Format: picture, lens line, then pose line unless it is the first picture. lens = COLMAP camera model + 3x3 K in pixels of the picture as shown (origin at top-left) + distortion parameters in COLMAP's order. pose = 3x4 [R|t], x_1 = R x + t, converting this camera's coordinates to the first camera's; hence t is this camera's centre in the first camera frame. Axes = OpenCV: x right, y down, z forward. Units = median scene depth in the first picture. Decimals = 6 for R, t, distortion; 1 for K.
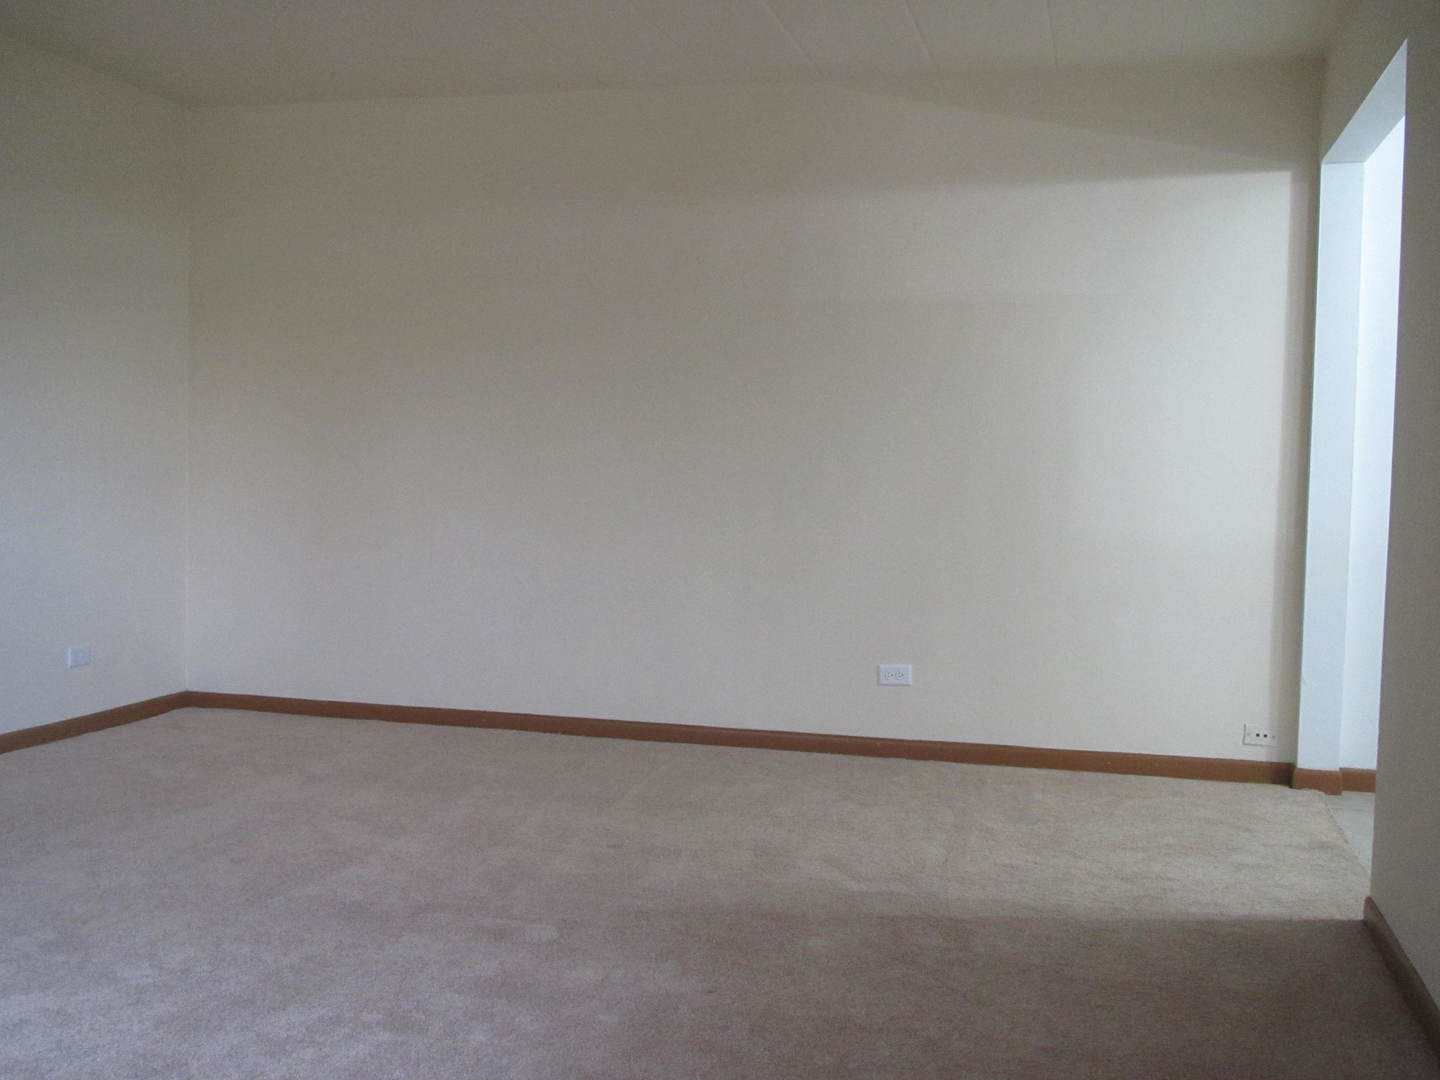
lens RADIAL K [[1545.6, 0, 720.0], [0, 1545.6, 540.0], [0, 0, 1]] dist [-0.090196, 0.118944]
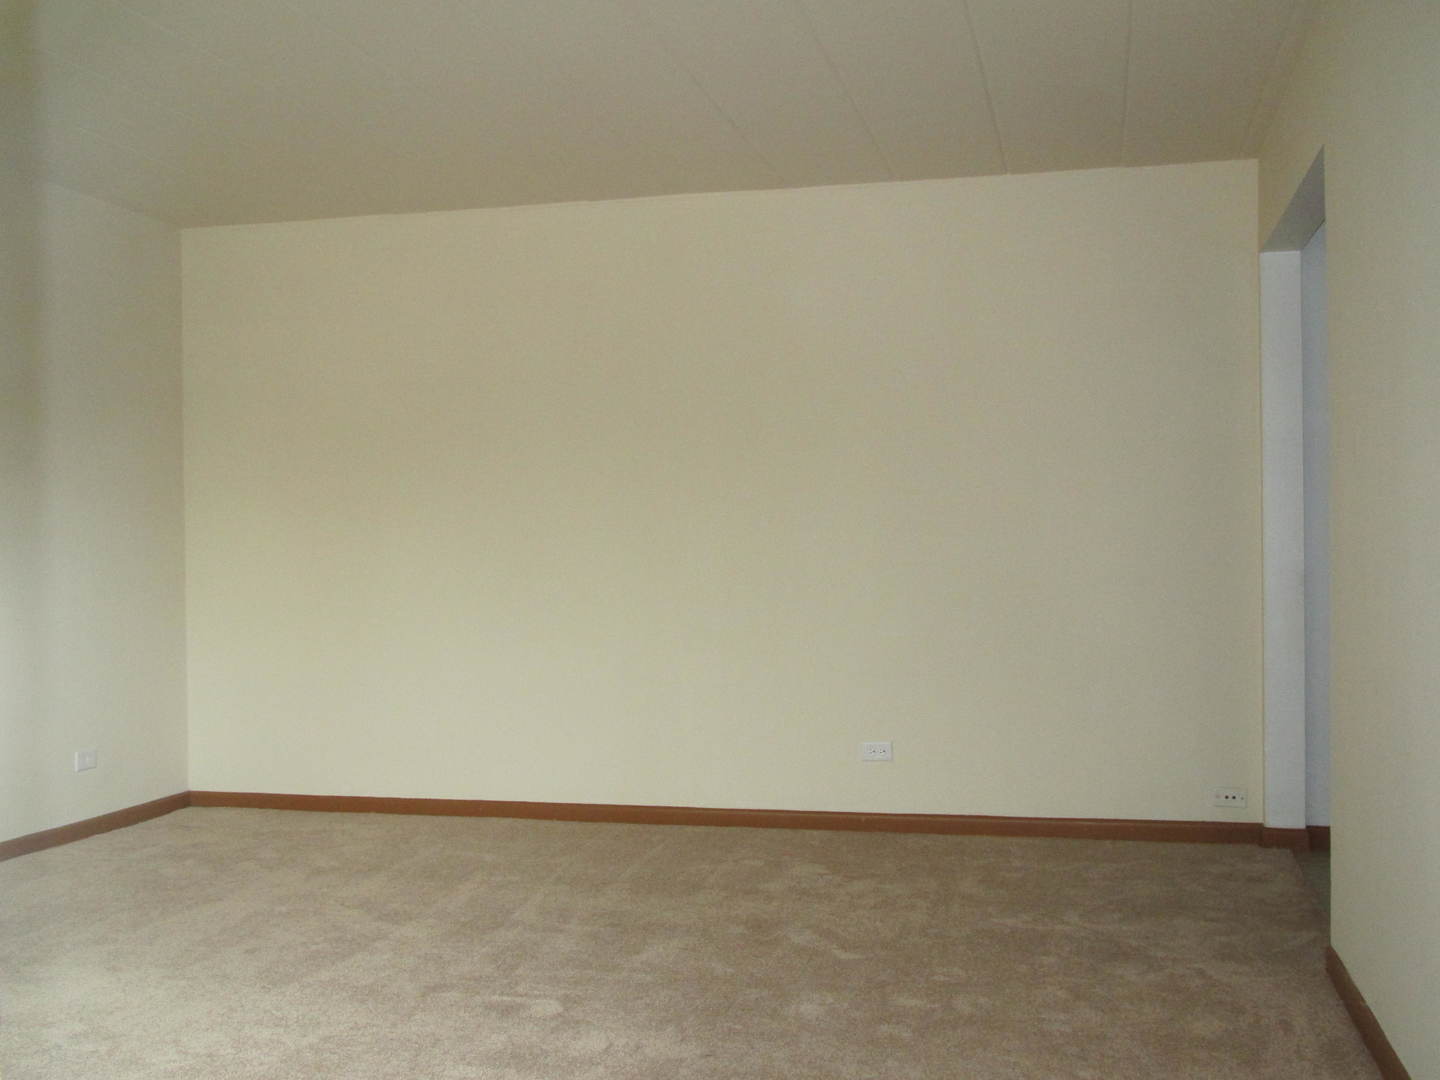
lens RADIAL K [[1545.6, 0, 720.0], [0, 1545.6, 540.0], [0, 0, 1]] dist [-0.090196, 0.118944]
pose [[0.999340, -0.033981, 0.012841, 0.000051], [0.034628, 0.997938, -0.054049, -0.002791], [-0.010978, 0.054458, 0.998456, -0.065195]]
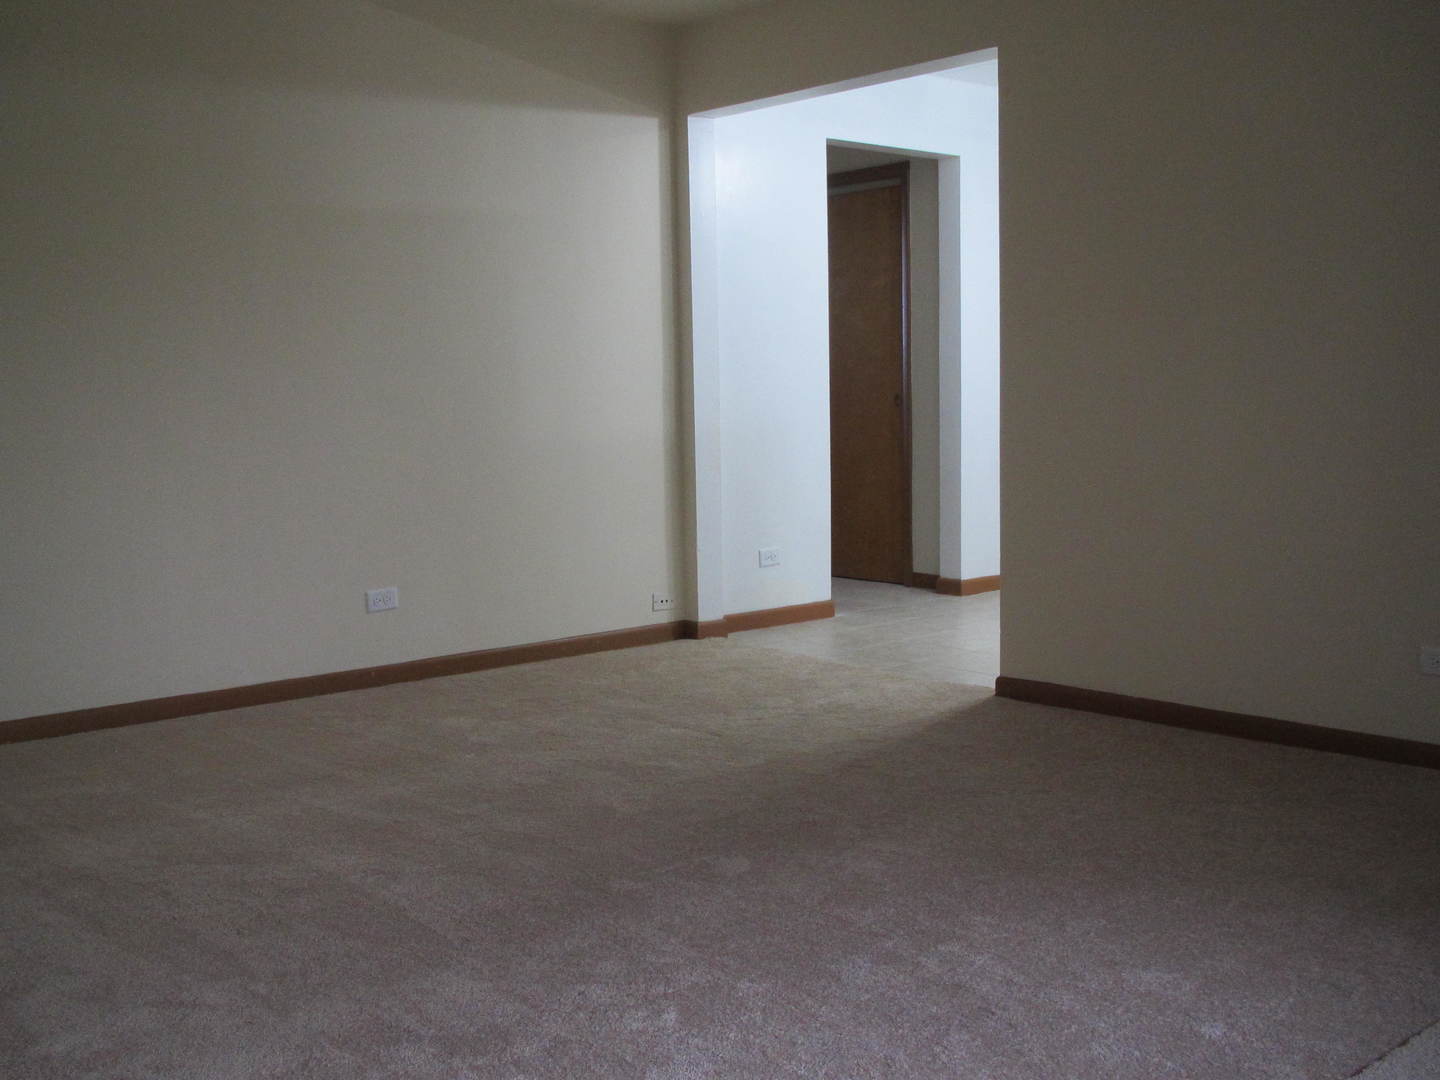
lens RADIAL K [[1545.6, 0, 720.0], [0, 1545.6, 540.0], [0, 0, 1]] dist [-0.090196, 0.118944]
pose [[0.498427, -0.104645, 0.860593, -0.973761], [0.080063, 0.994002, 0.074497, -0.005684], [-0.863227, 0.031771, 0.503816, 0.553003]]
